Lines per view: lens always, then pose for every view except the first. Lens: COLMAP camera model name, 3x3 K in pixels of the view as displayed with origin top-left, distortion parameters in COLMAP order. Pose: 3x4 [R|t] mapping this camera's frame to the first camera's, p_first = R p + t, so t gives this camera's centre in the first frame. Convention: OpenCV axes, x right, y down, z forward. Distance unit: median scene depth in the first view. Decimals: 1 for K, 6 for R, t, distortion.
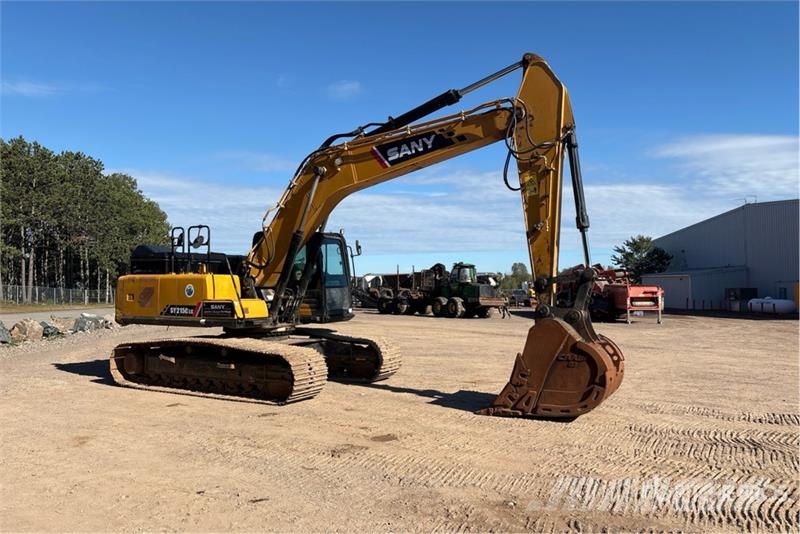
lens RADIAL K [[594.3, 0, 400.0], [0, 594.3, 267.0], [0, 0, 1]] dist [0.114067, -0.000680]
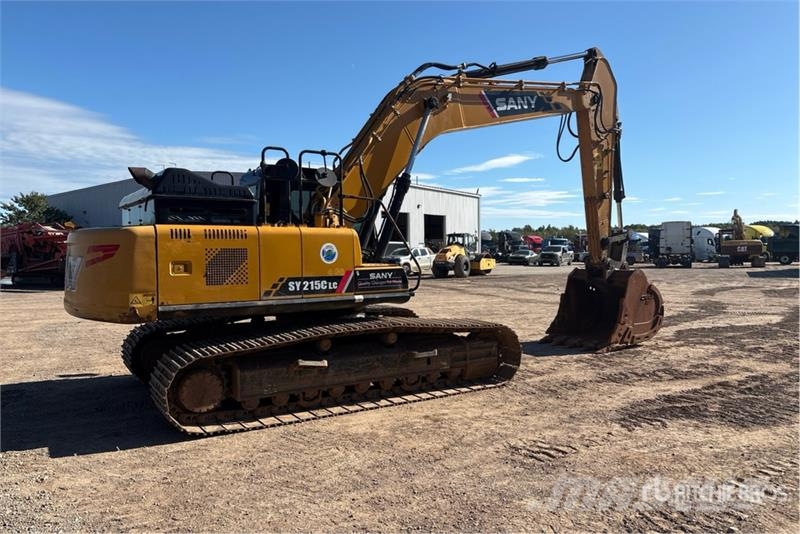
lens RADIAL K [[596.5, 0, 413.4], [0, 596.5, 267.7], [0, 0, 1]] dist [0.021871, -0.003874]
pose [[0.483097, -0.037276, 0.874773, -0.514125], [-0.018412, 0.998440, 0.052714, 0.011769], [-0.875373, -0.041572, 0.481657, 0.368966]]
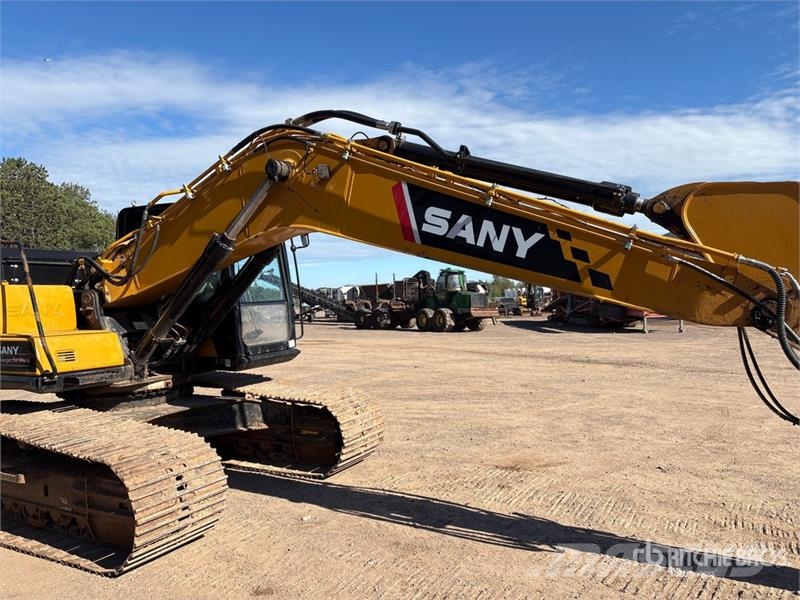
lens RADIAL K [[600.6, 0, 400.7], [0, 600.6, 300.7], [0, 0, 1]] dist [0.024215, 0.002845]
pose [[0.999029, -0.026858, 0.034923, 0.001508], [0.025492, 0.998914, 0.038997, 0.008539], [-0.035932, -0.038069, 0.998629, 0.287562]]
